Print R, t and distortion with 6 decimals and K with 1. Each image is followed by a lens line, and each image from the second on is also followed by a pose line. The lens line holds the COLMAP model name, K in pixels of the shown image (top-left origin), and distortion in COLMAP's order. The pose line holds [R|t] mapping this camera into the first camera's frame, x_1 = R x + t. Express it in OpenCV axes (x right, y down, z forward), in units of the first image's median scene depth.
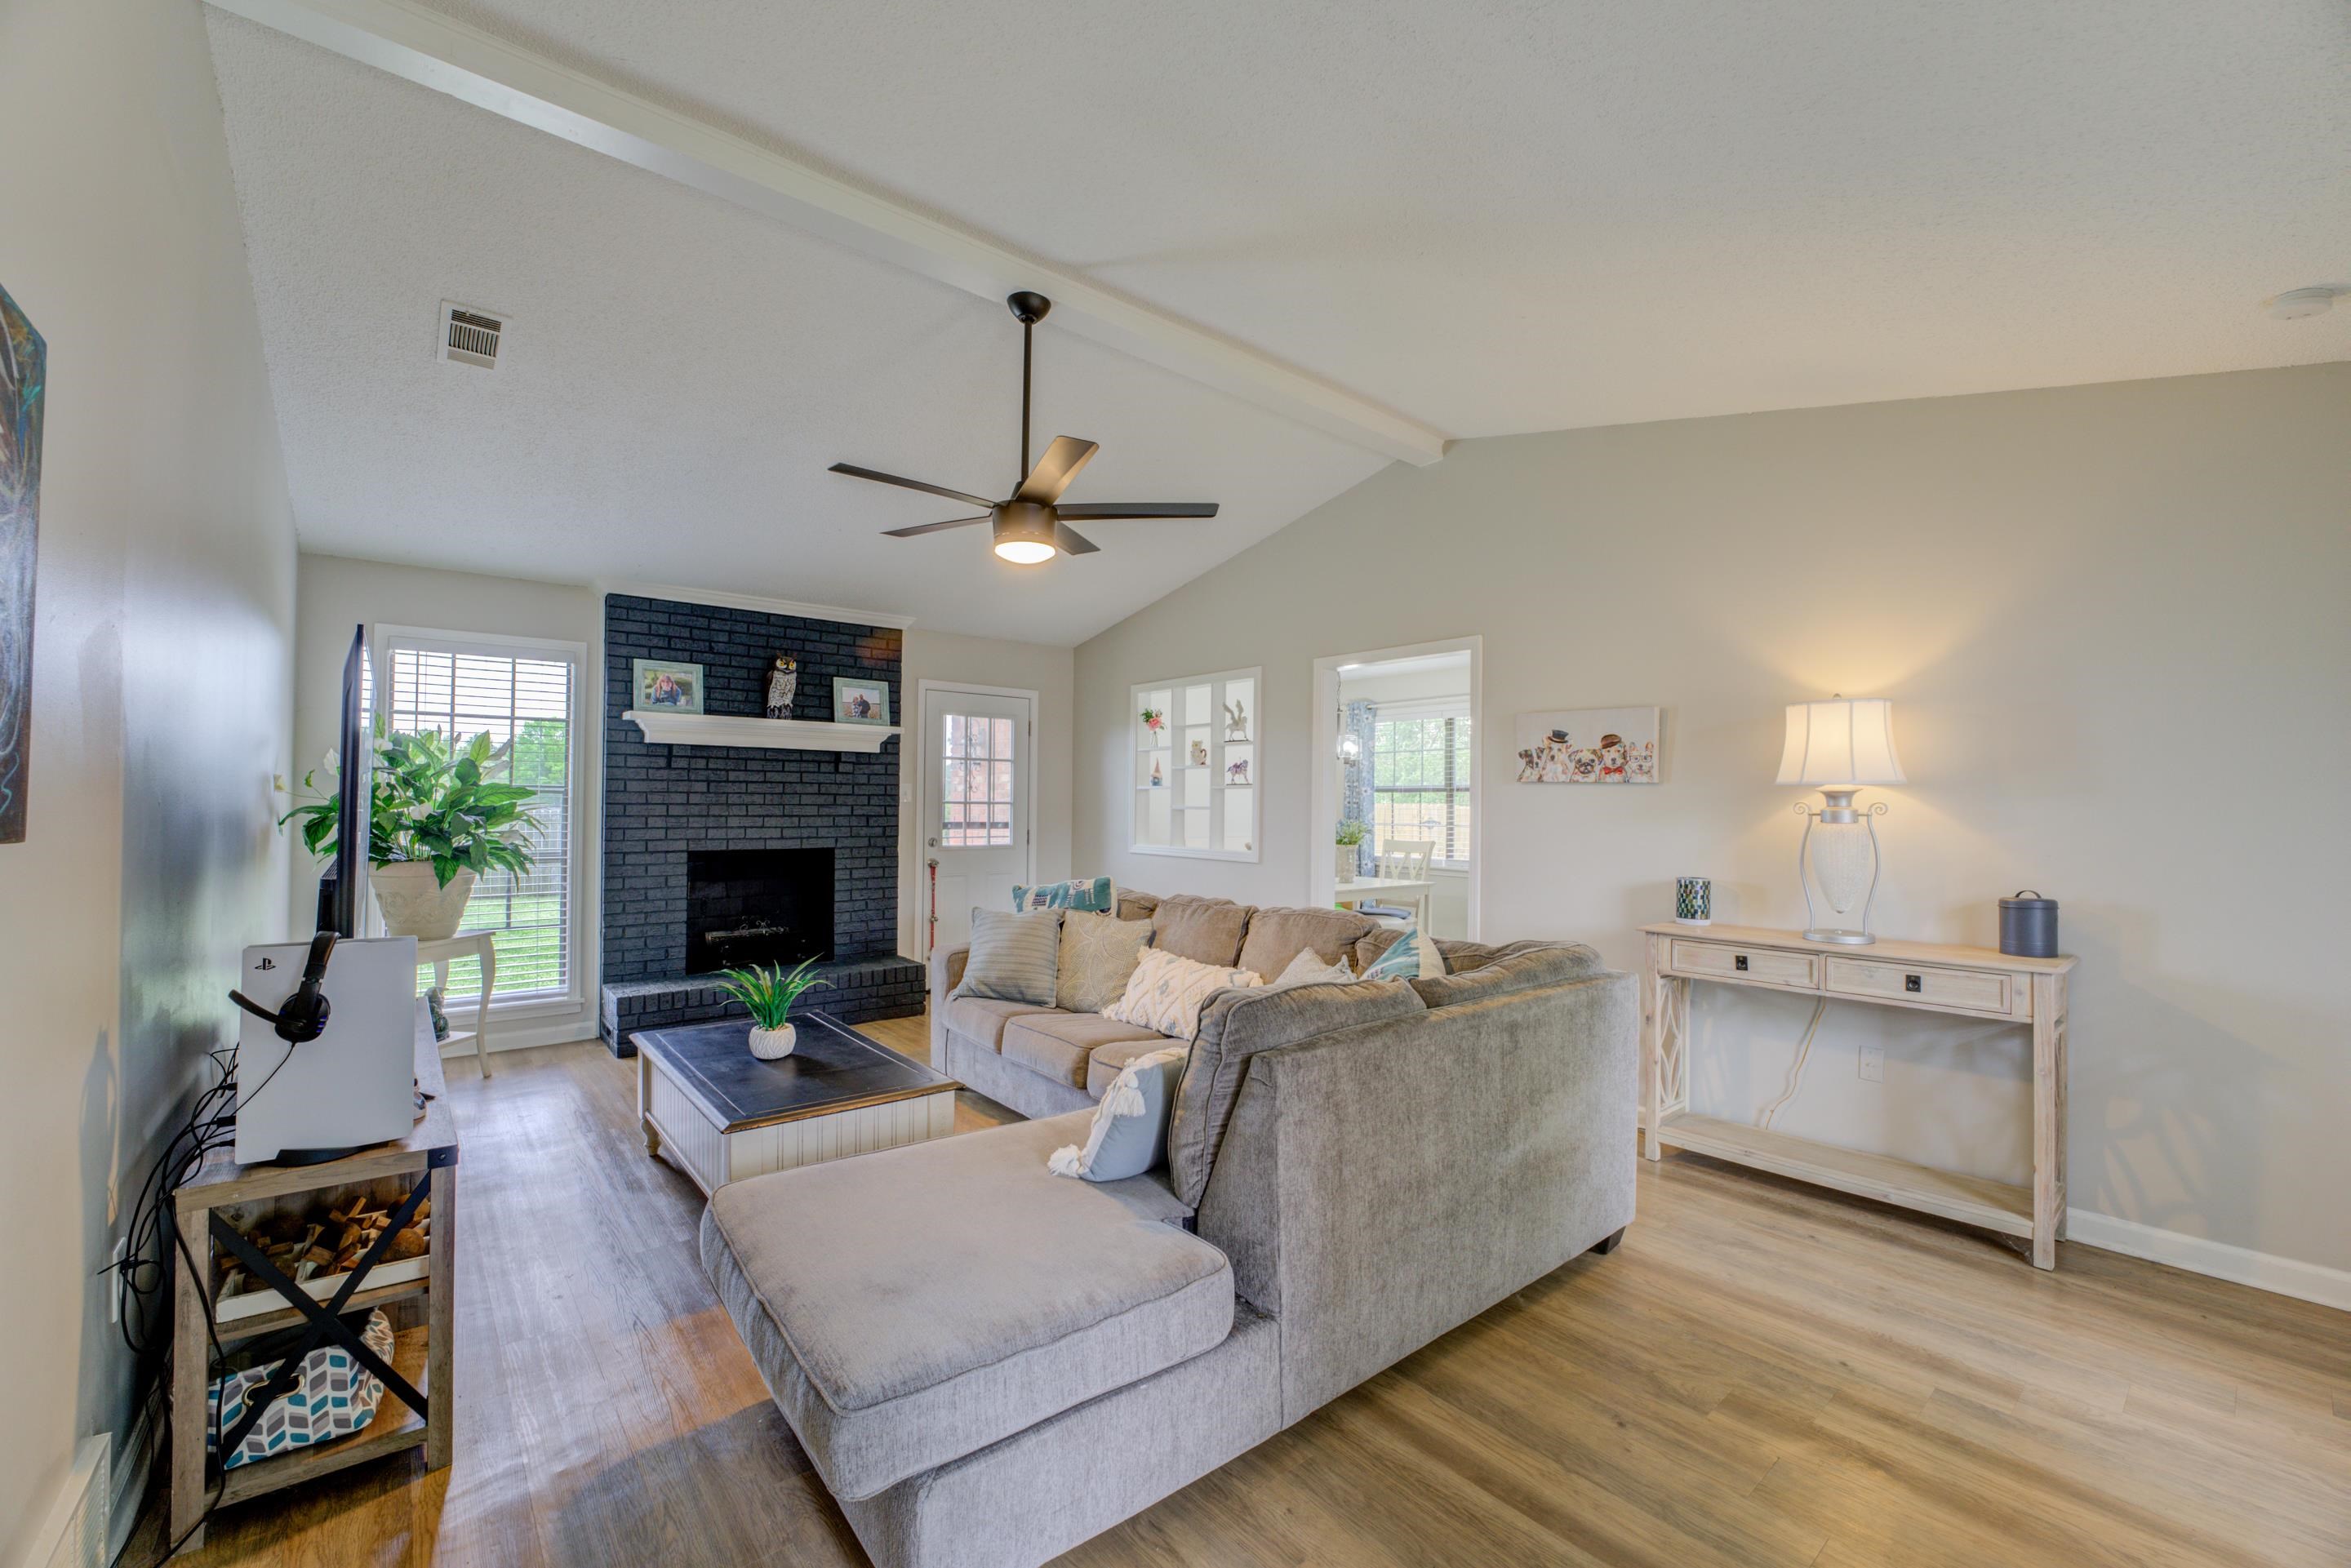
lens RADIAL K [[960.5, 0, 1166.4], [0, 960.5, 787.7], [0, 0, 1]] dist [-0.025827, 0.001971]
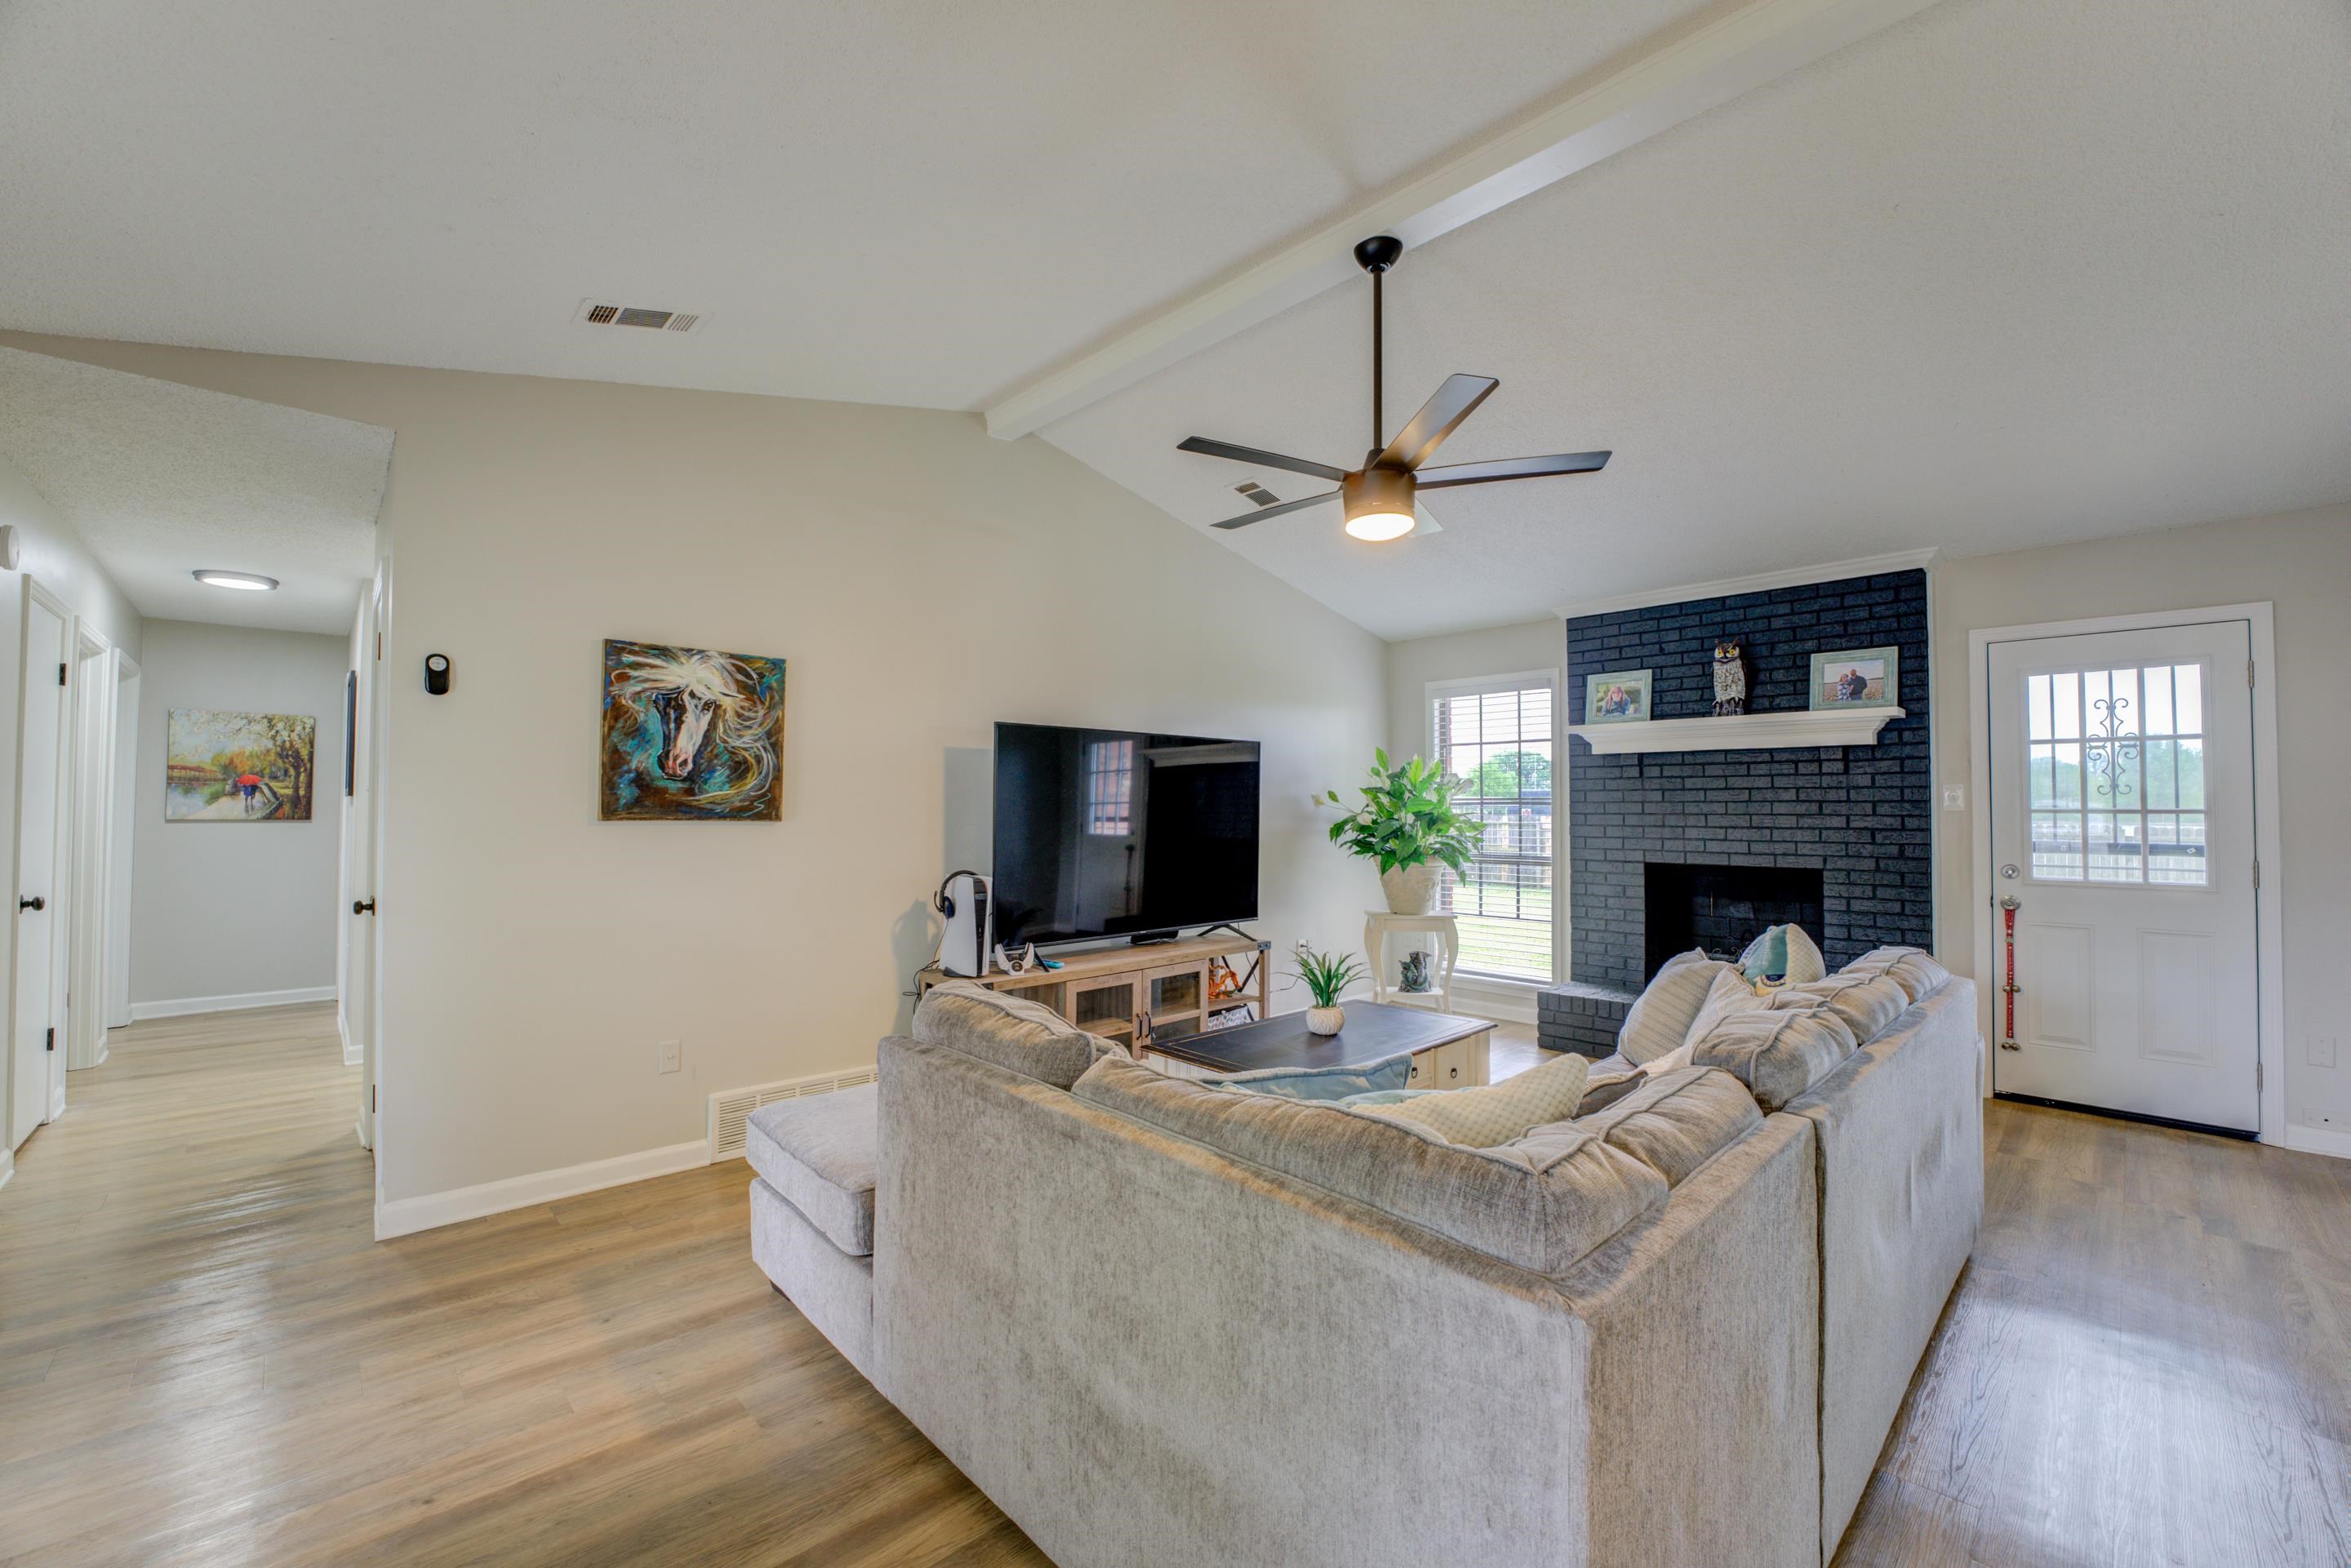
lens RADIAL K [[960.5, 0, 1170.2], [0, 960.5, 785.0], [0, 0, 1]] dist [-0.025827, 0.001971]
pose [[0.050720, -0.031845, -0.998205, 0.436650], [0.013966, 0.999416, -0.031174, 0.011161], [0.998615, -0.012360, 0.051135, 0.454015]]
